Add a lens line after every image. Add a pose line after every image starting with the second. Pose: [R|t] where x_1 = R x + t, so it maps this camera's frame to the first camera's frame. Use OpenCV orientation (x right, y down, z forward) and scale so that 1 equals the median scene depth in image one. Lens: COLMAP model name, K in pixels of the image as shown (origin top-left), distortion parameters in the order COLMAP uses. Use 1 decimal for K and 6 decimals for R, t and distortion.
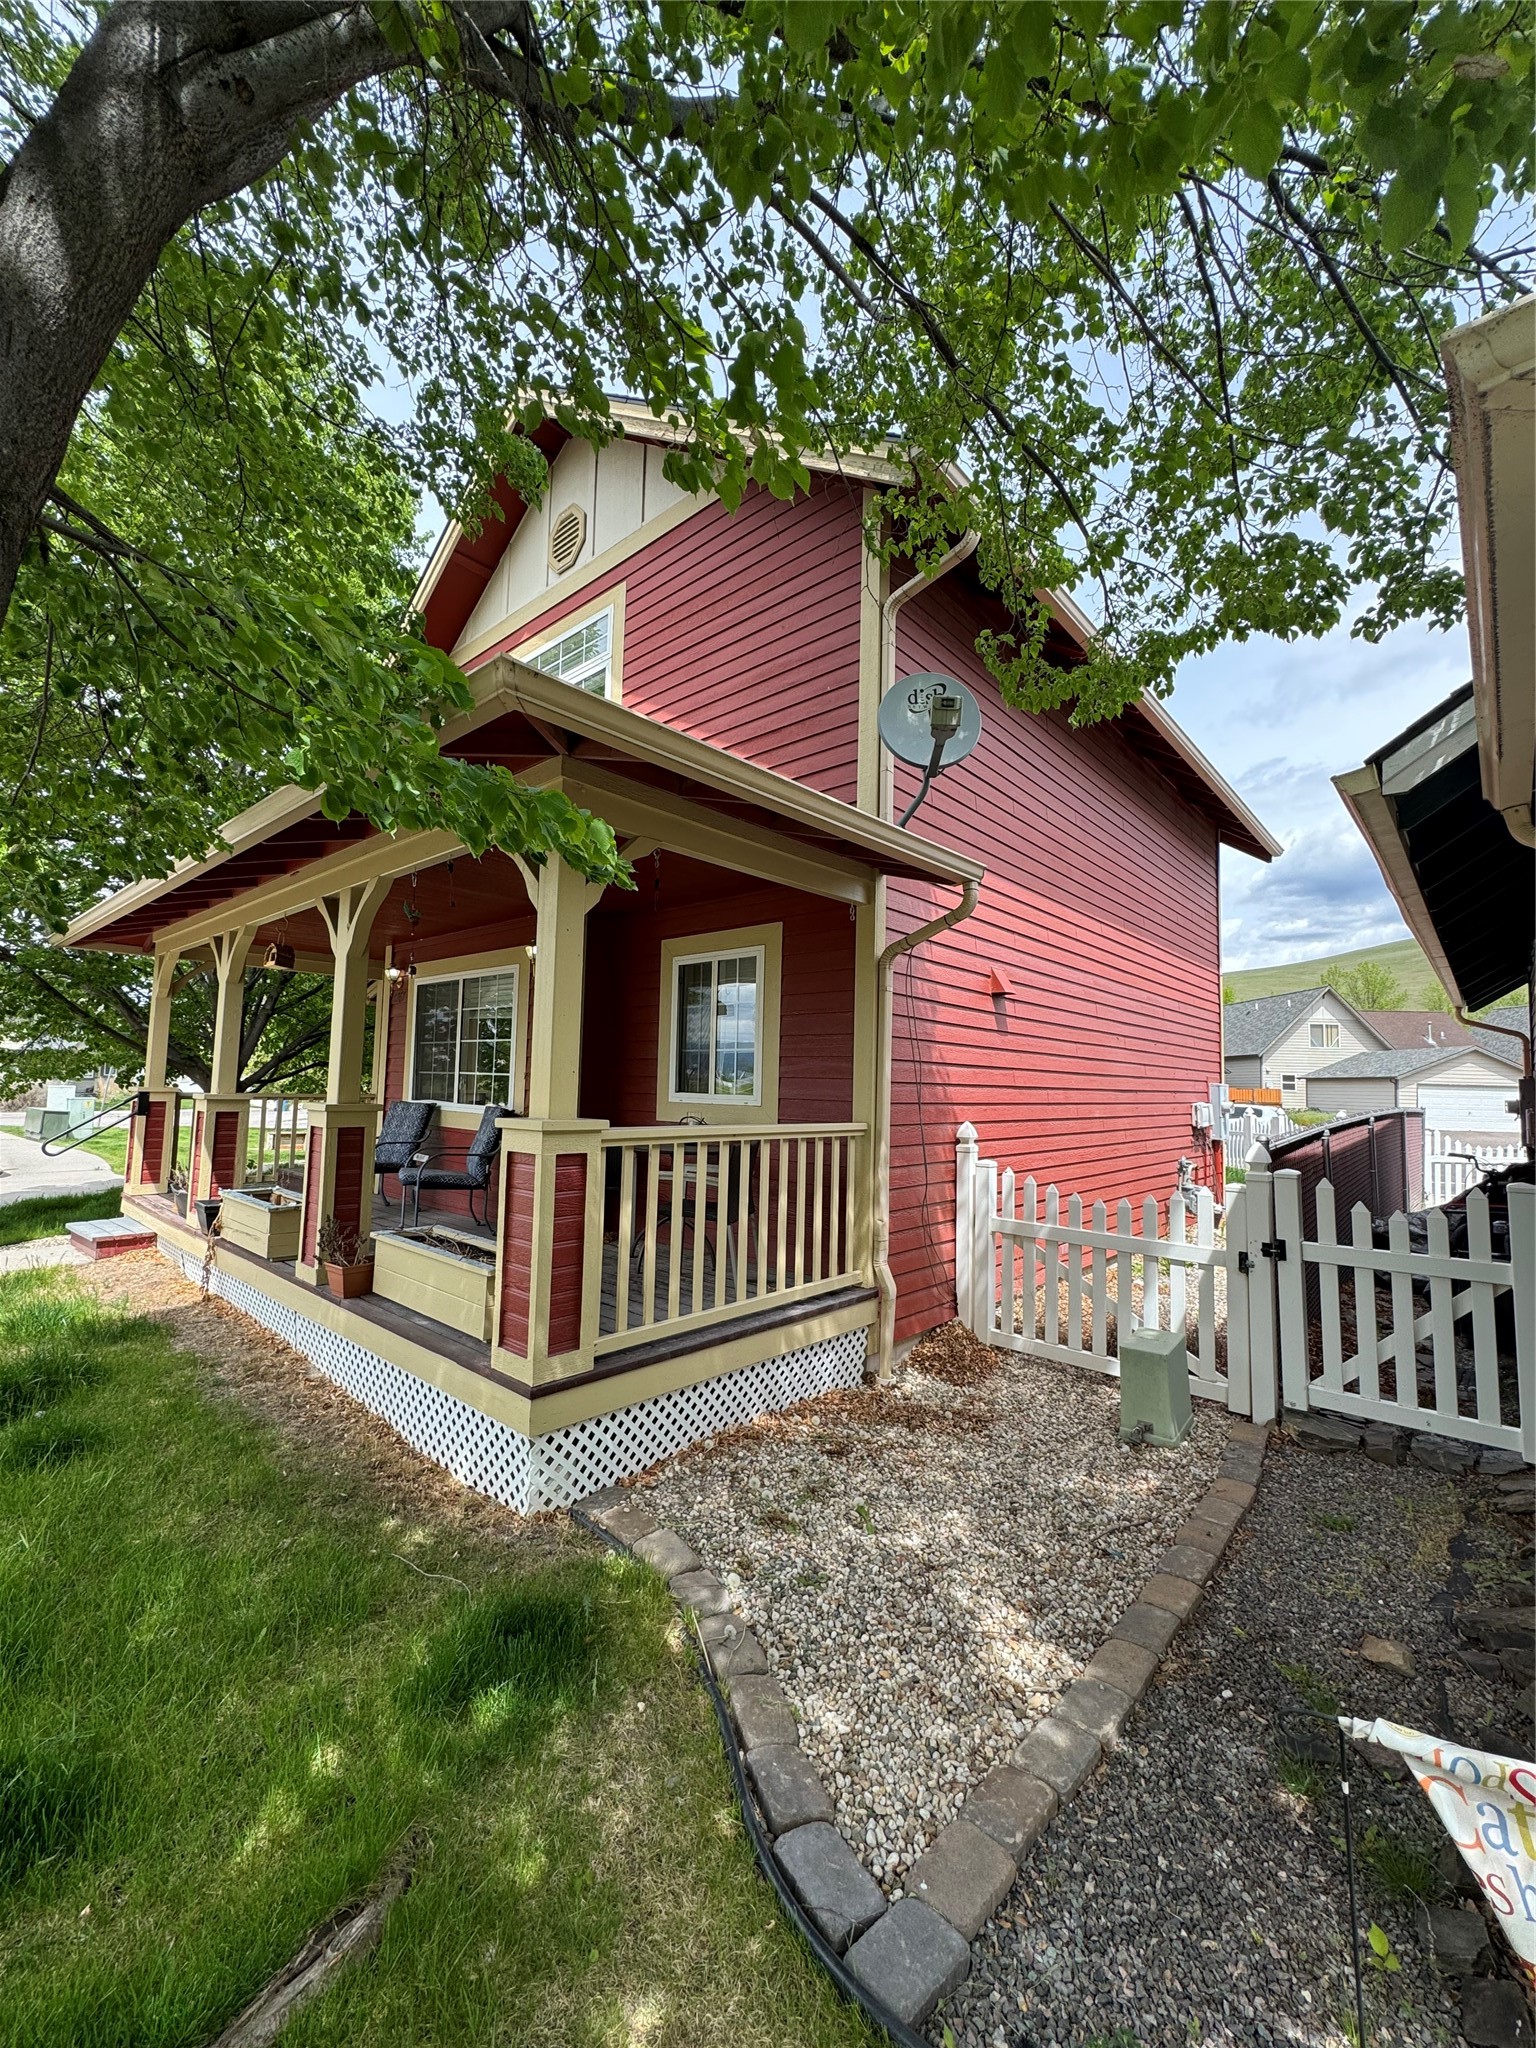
lens RADIAL K [[816.6, 0, 768.0], [0, 816.6, 1024.0], [0, 0, 1]] dist [-0.000955, -0.000372]
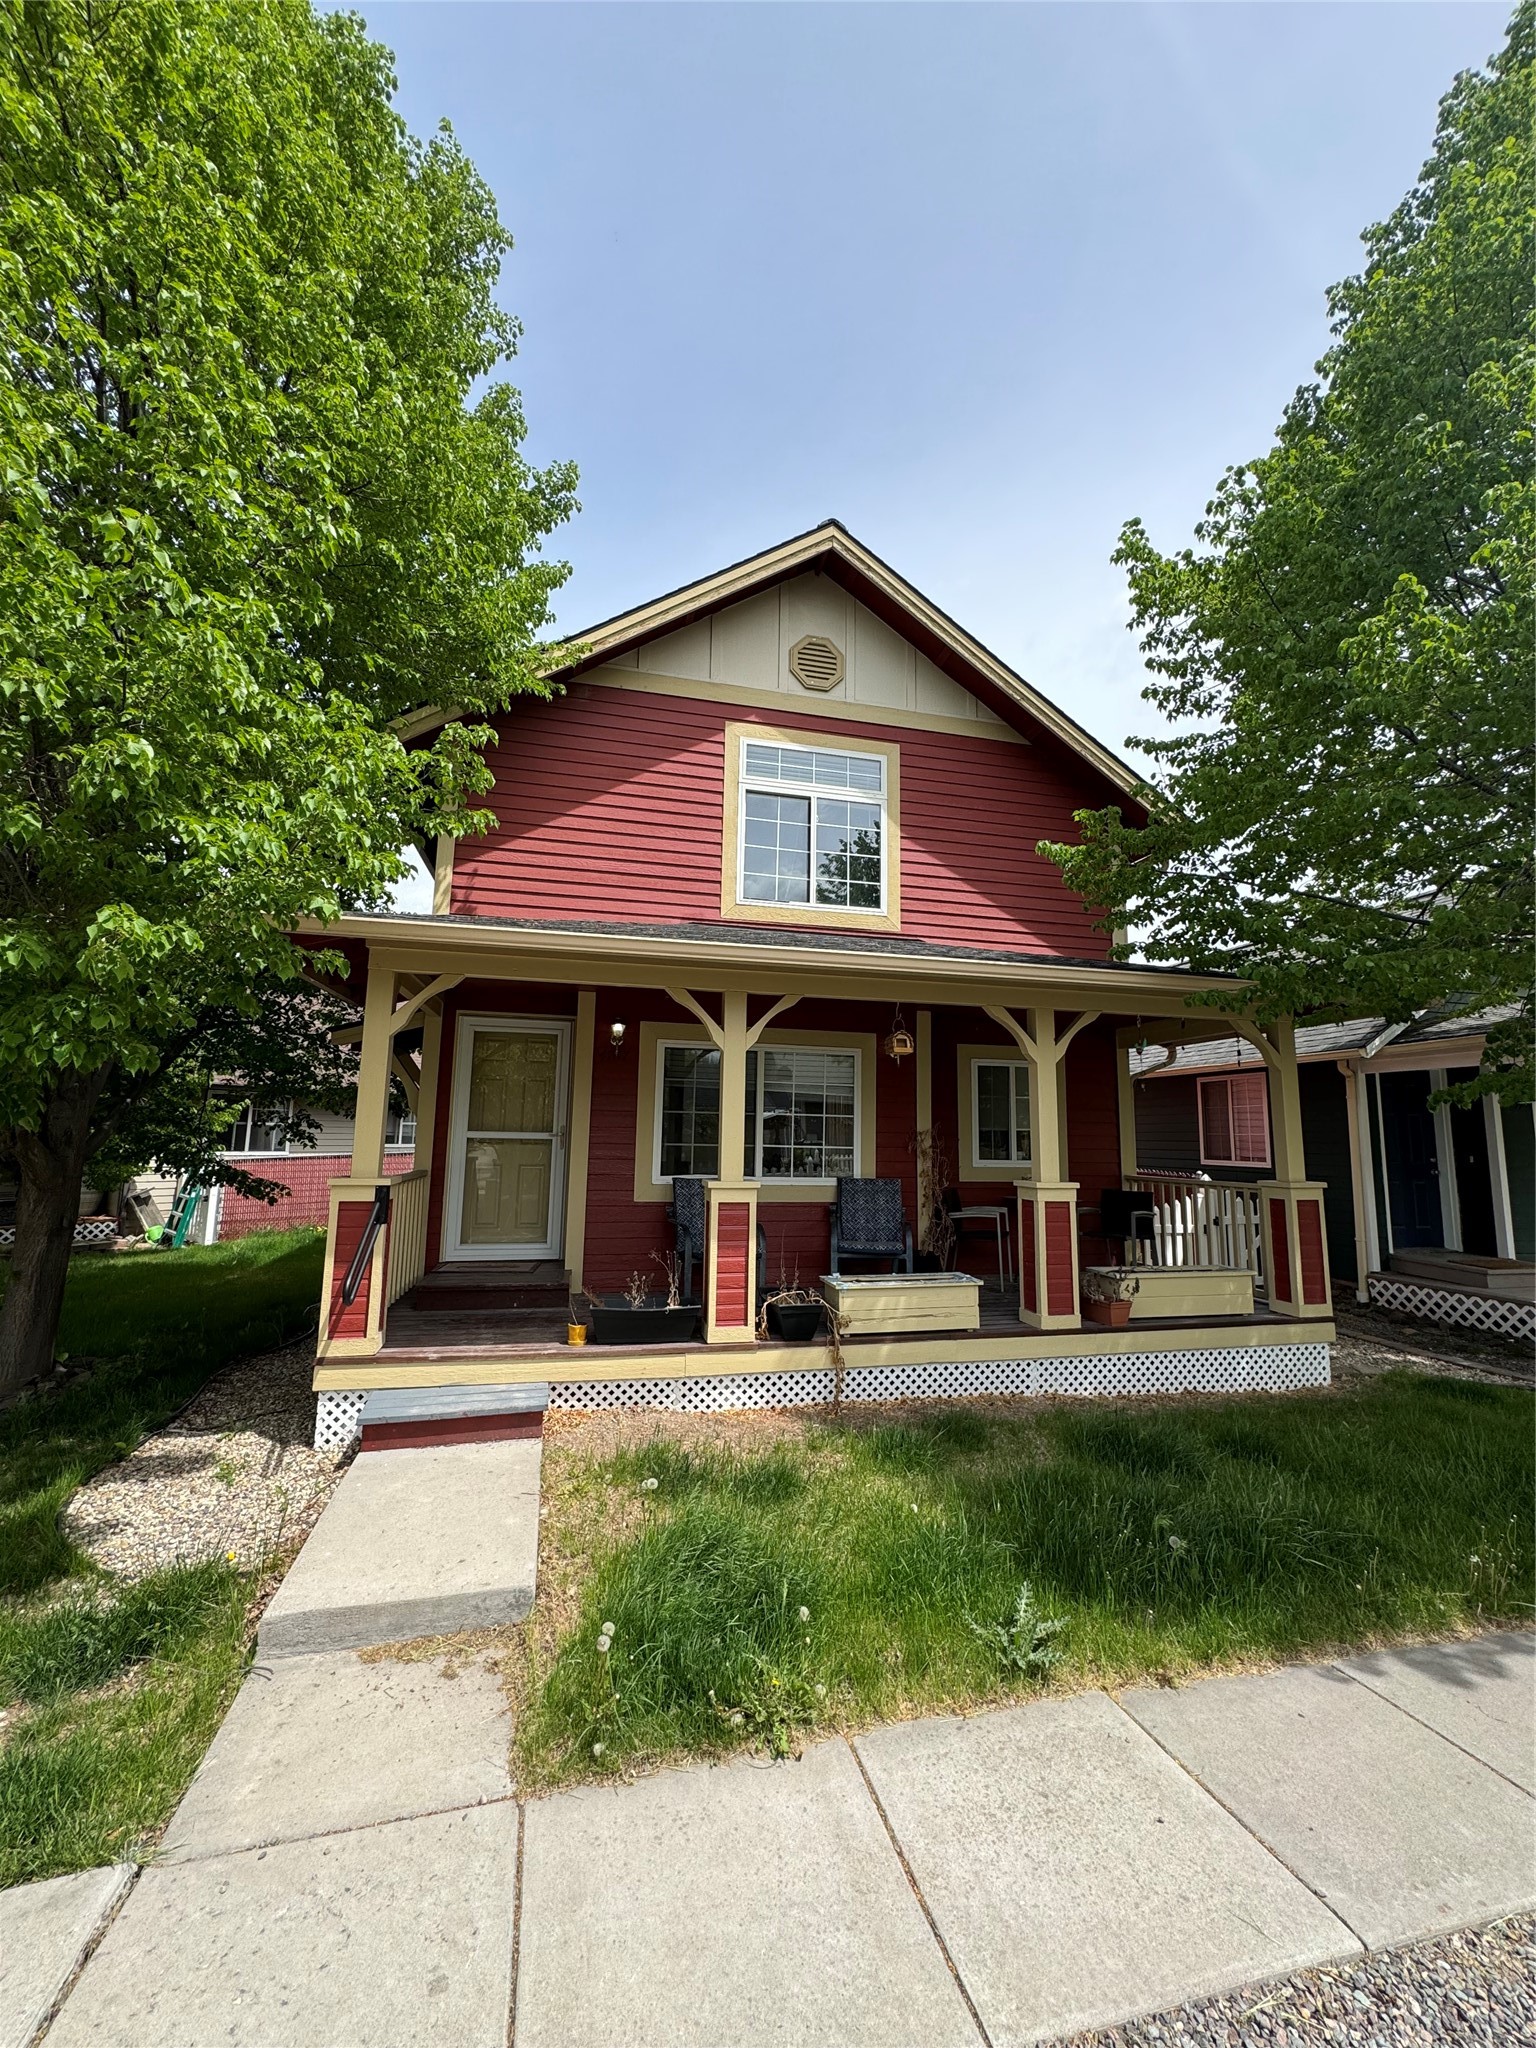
lens RADIAL K [[816.6, 0, 768.0], [0, 816.6, 1024.0], [0, 0, 1]] dist [-0.000955, -0.000372]
pose [[0.570602, 0.098311, 0.815321, -1.600971], [-0.070274, 0.995012, -0.070797, -0.021612], [-0.818214, -0.016899, 0.574665, 0.562429]]
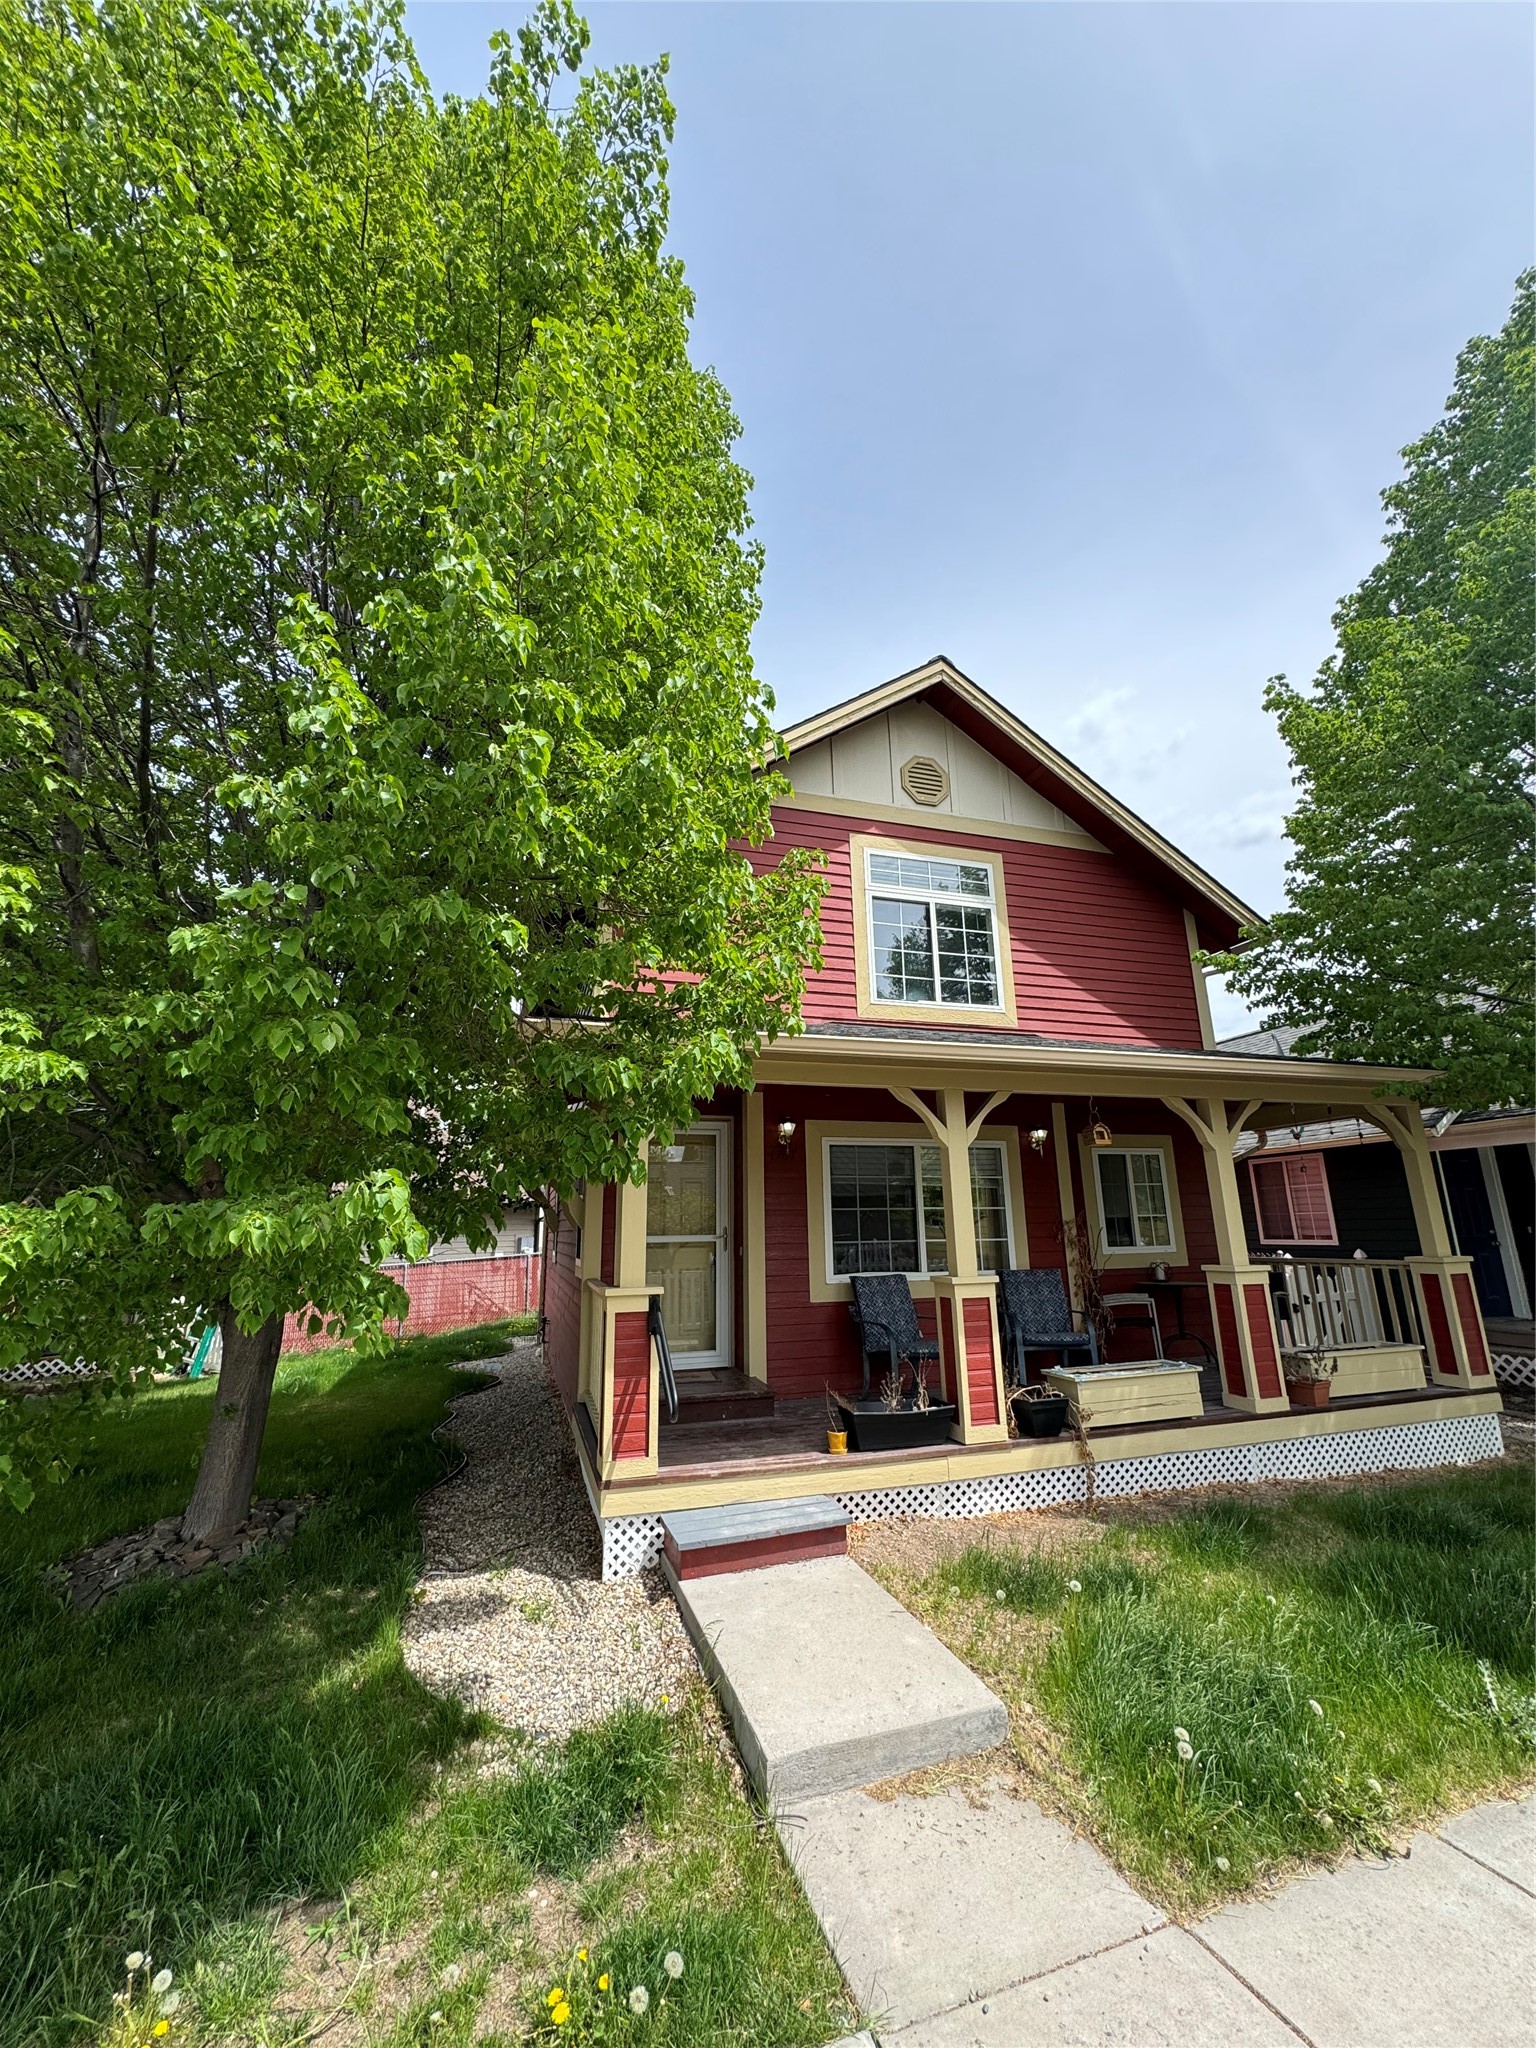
lens RADIAL K [[816.6, 0, 768.0], [0, 816.6, 1024.0], [0, 0, 1]] dist [-0.000955, -0.000372]
pose [[0.510128, 0.180148, 0.841021, -1.831782], [-0.040967, 0.981799, -0.185454, -0.007981], [-0.859122, 0.060151, 0.508224, 0.847398]]
